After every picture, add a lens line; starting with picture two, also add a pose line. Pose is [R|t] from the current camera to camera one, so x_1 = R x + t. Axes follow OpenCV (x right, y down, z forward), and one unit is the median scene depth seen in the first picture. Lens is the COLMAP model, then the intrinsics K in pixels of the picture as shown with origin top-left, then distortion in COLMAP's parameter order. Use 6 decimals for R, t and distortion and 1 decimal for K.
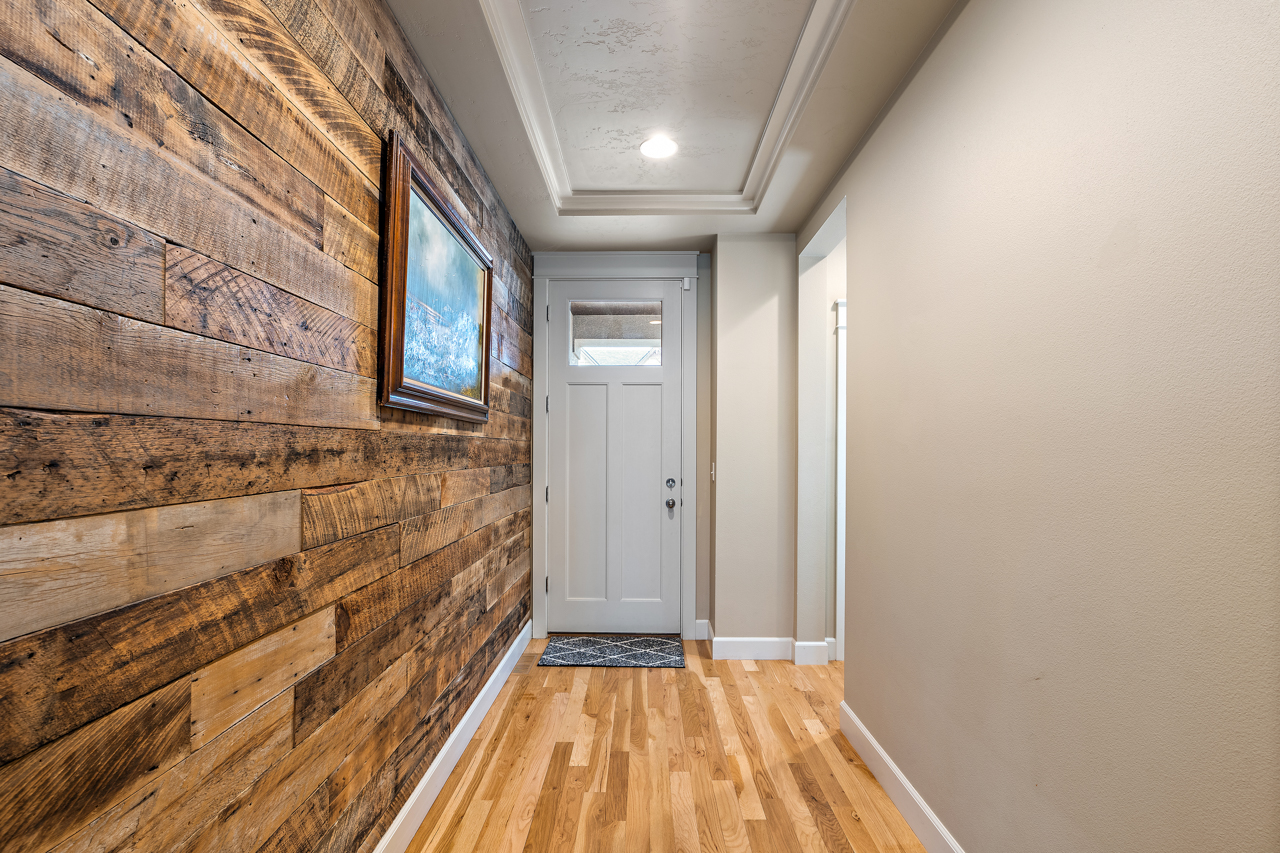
lens RADIAL K [[576.4, 0, 635.7], [0, 576.4, 448.1], [0, 0, 1]] dist [-0.004694, 0.001350]
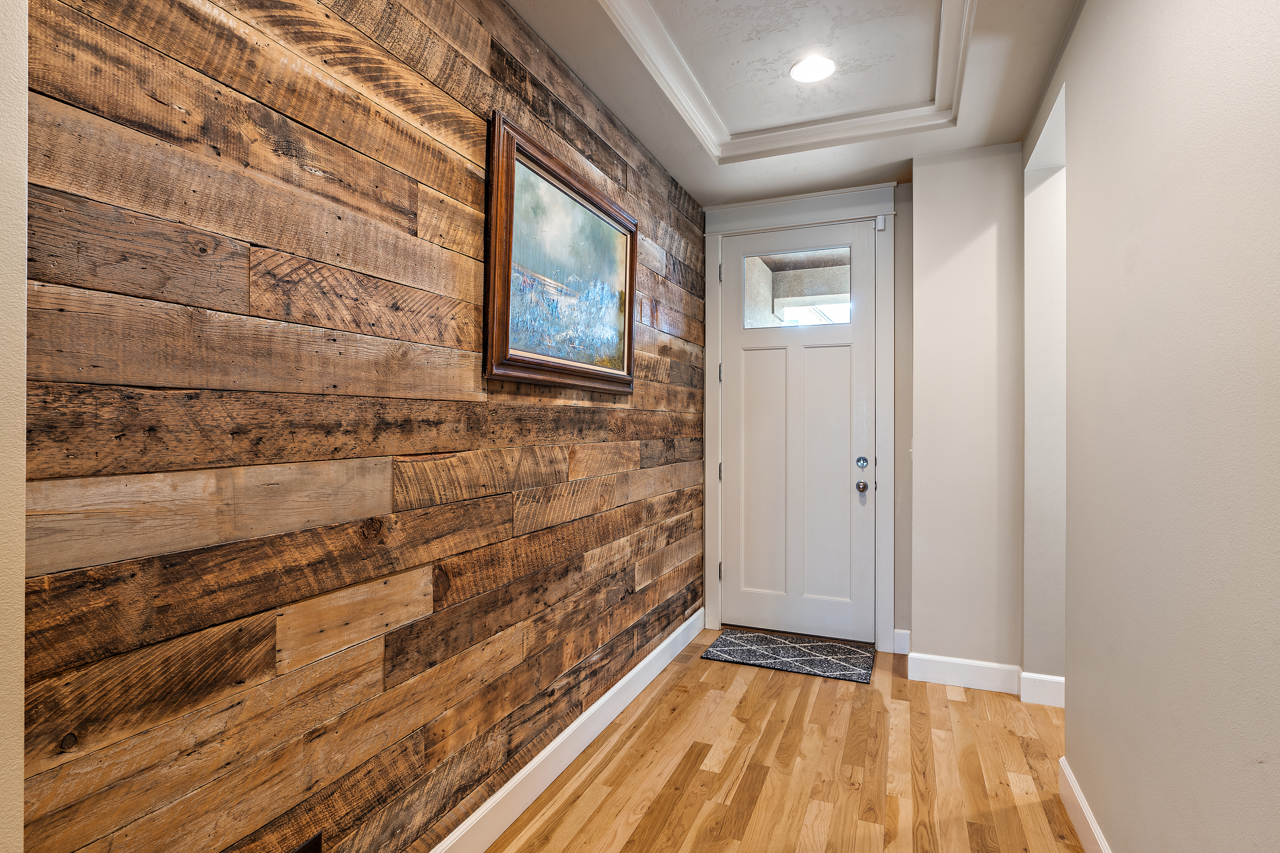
lens RADIAL K [[639.1, 0, 639.4], [0, 639.1, 421.2], [0, 0, 1]] dist [-0.003797, 0.000414]
pose [[0.927776, -0.001988, -0.373133, 0.257615], [0.000965, 0.999995, -0.002928, 0.007556], [0.373137, 0.002356, 0.927773, 0.039833]]
